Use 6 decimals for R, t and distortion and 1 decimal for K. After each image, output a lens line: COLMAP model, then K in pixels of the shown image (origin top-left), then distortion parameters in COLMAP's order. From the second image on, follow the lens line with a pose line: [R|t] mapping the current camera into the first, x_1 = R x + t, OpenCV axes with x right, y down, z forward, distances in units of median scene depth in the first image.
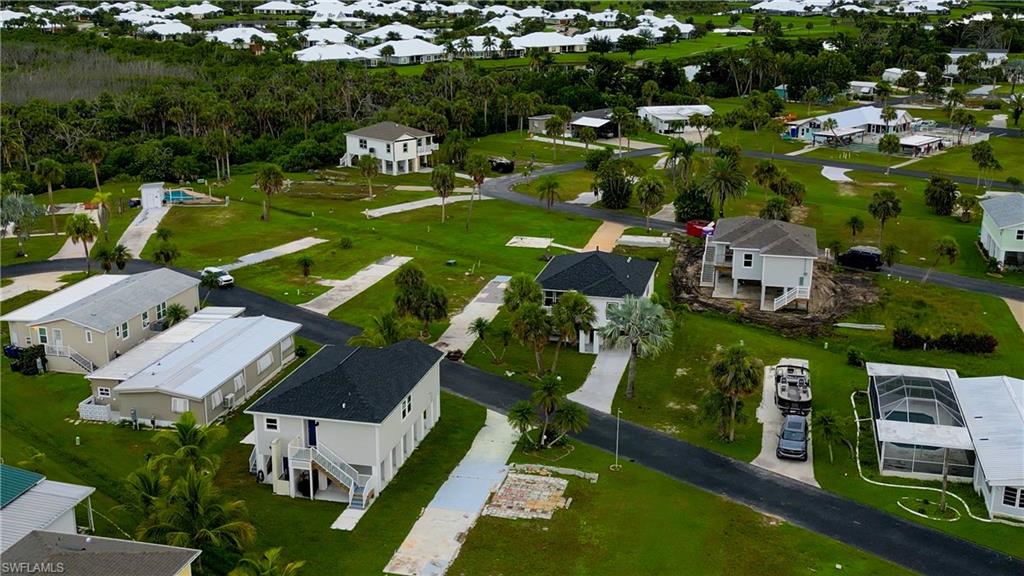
lens RADIAL K [[1116.3, 0, 522.7], [0, 1116.3, 295.6], [0, 0, 1]] dist [0.088798, 0.000000]
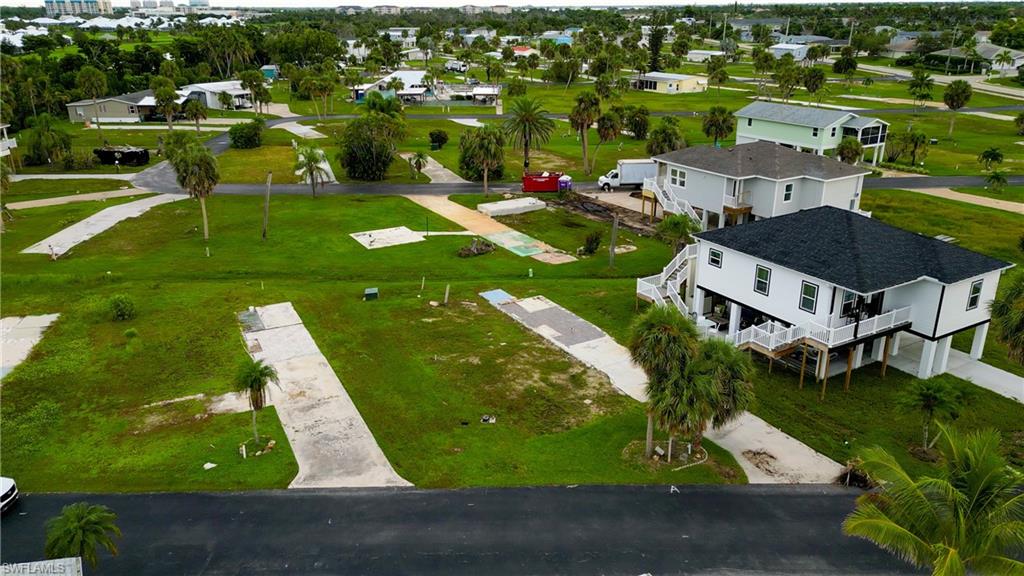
lens RADIAL K [[749.4, 0, 513.2], [0, 749.4, 290.0], [0, 0, 1]] dist [0.070527, -0.070171]
pose [[0.721051, -0.249531, 0.646390, -0.221066], [0.206073, 0.967916, 0.143778, -0.060383], [-0.661529, 0.029532, 0.749338, 0.544420]]
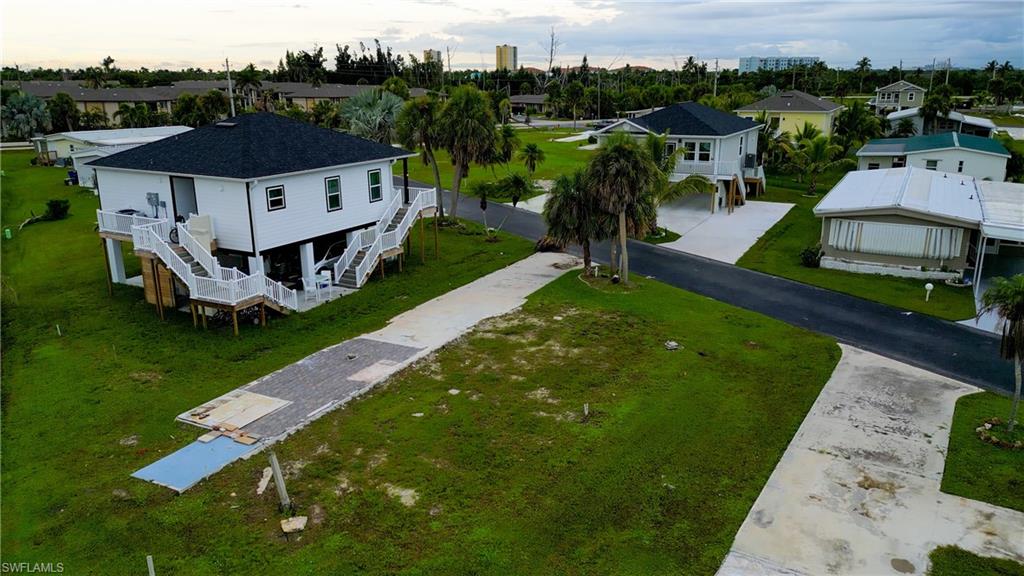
lens RADIAL K [[749.4, 0, 515.5], [0, 749.4, 290.1], [0, 0, 1]] dist [0.070527, -0.070171]
pose [[-0.966568, -0.069762, 0.246738, -0.094248], [0.074942, 0.843398, 0.532037, -0.098007], [-0.245215, 0.532741, -0.809973, 0.868198]]
